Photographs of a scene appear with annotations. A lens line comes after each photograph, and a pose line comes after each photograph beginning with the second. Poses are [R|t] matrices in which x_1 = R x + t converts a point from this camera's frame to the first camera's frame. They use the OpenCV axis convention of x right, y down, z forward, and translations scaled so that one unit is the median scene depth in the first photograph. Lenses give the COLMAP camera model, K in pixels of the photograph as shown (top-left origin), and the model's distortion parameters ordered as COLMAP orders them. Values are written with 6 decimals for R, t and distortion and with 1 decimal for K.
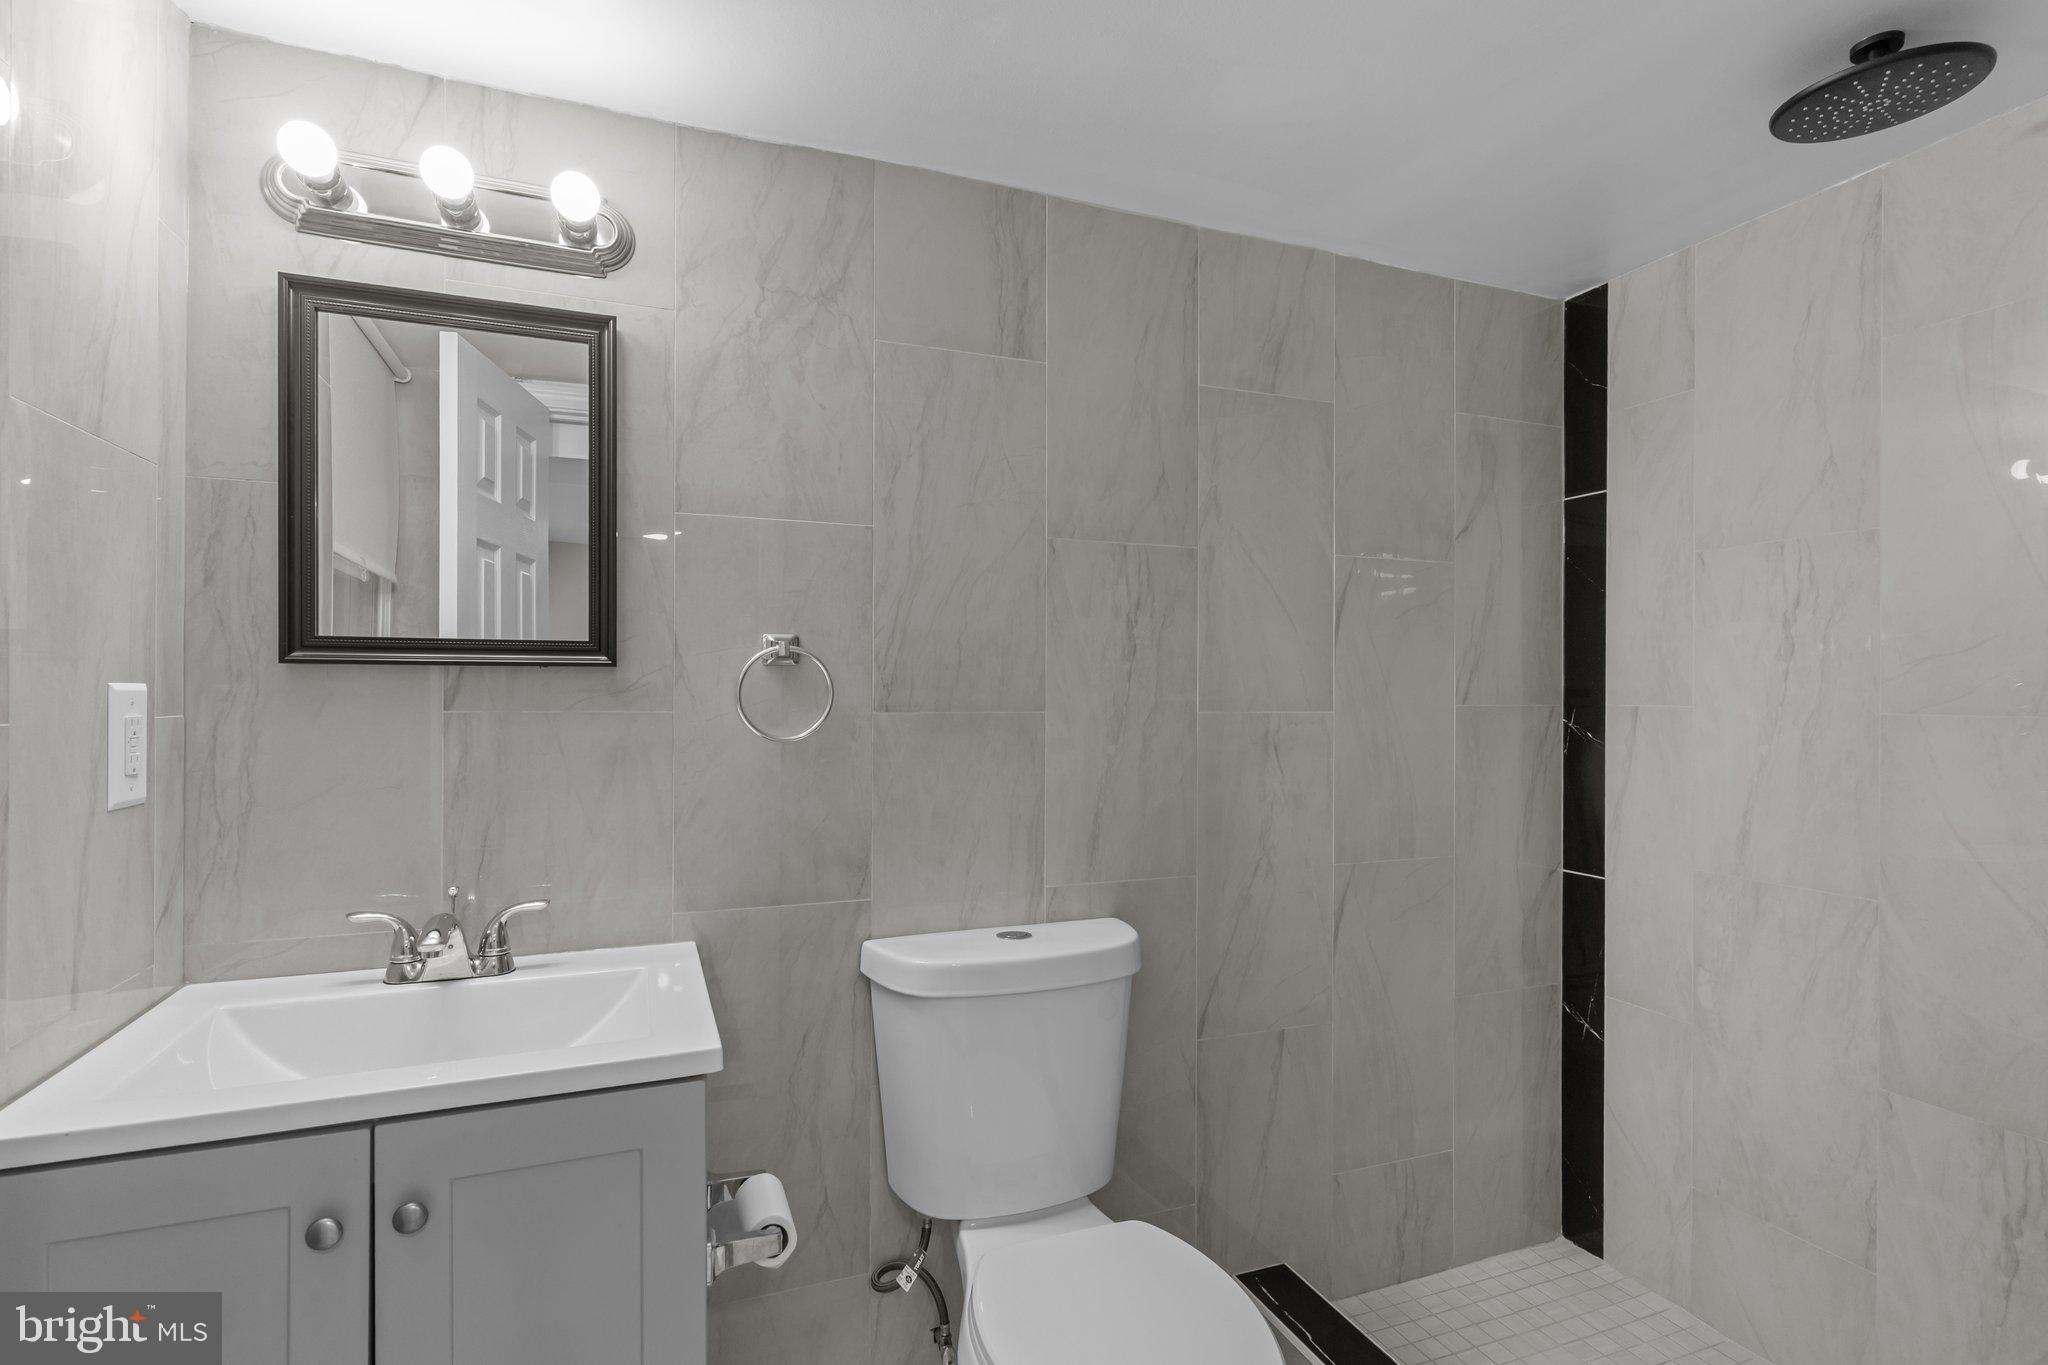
lens RADIAL K [[975.7, 0, 1023.1], [0, 975.7, 682.7], [0, 0, 1]] dist [0.003565, -0.001978]
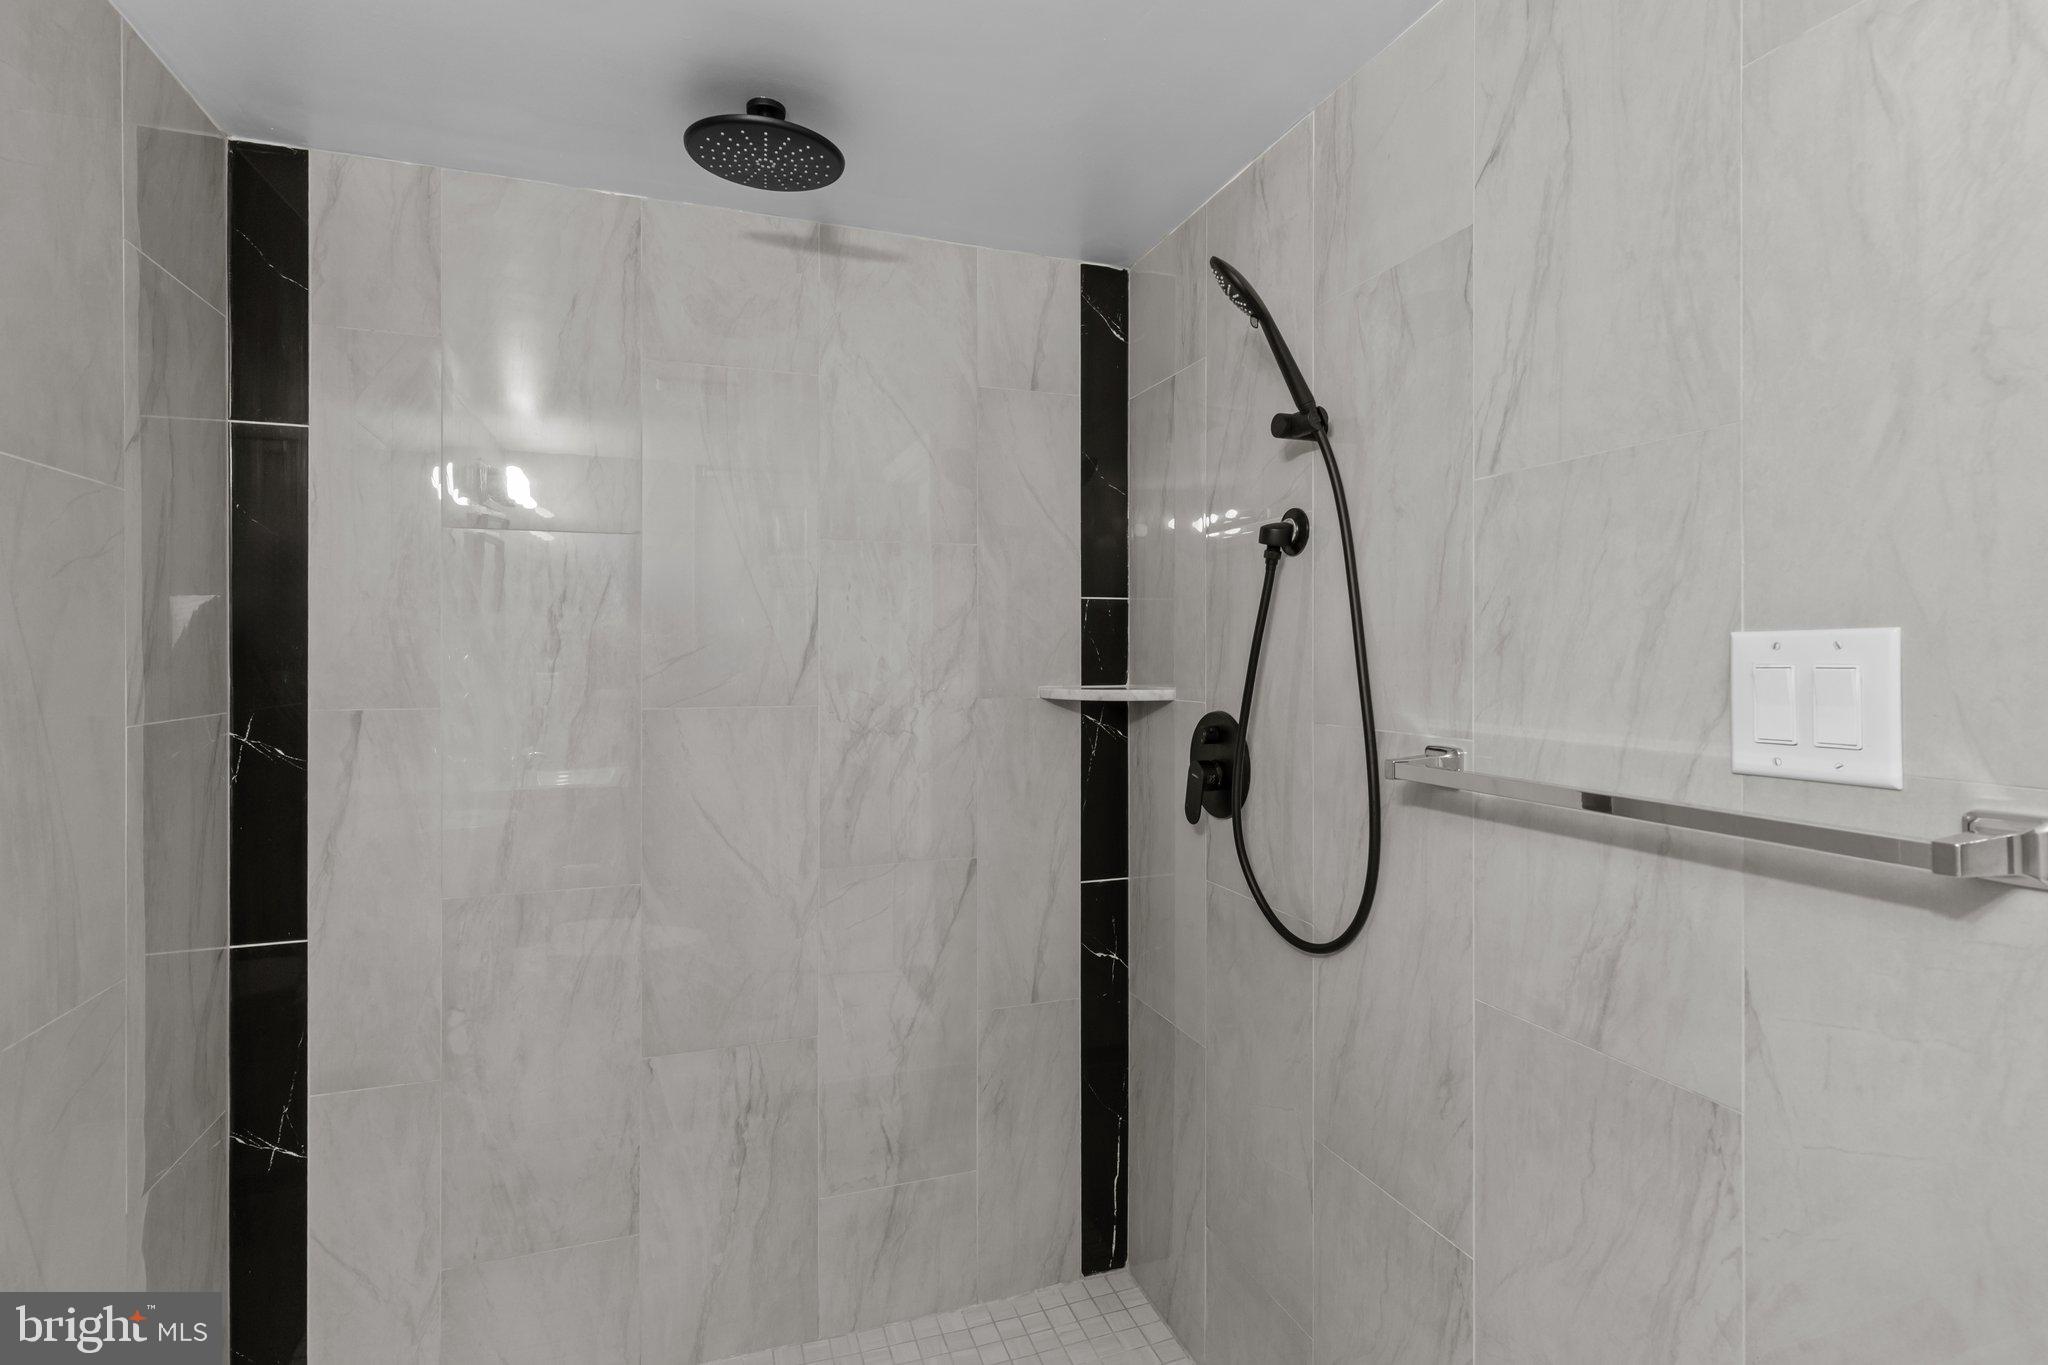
lens RADIAL K [[975.7, 0, 1037.9], [0, 975.7, 651.9], [0, 0, 1]] dist [0.003565, -0.001978]
pose [[0.030472, 0.000634, 0.999535, -0.156885], [-0.006565, 0.999978, -0.000434, -0.028535], [-0.999514, -0.006549, 0.030476, 0.465205]]
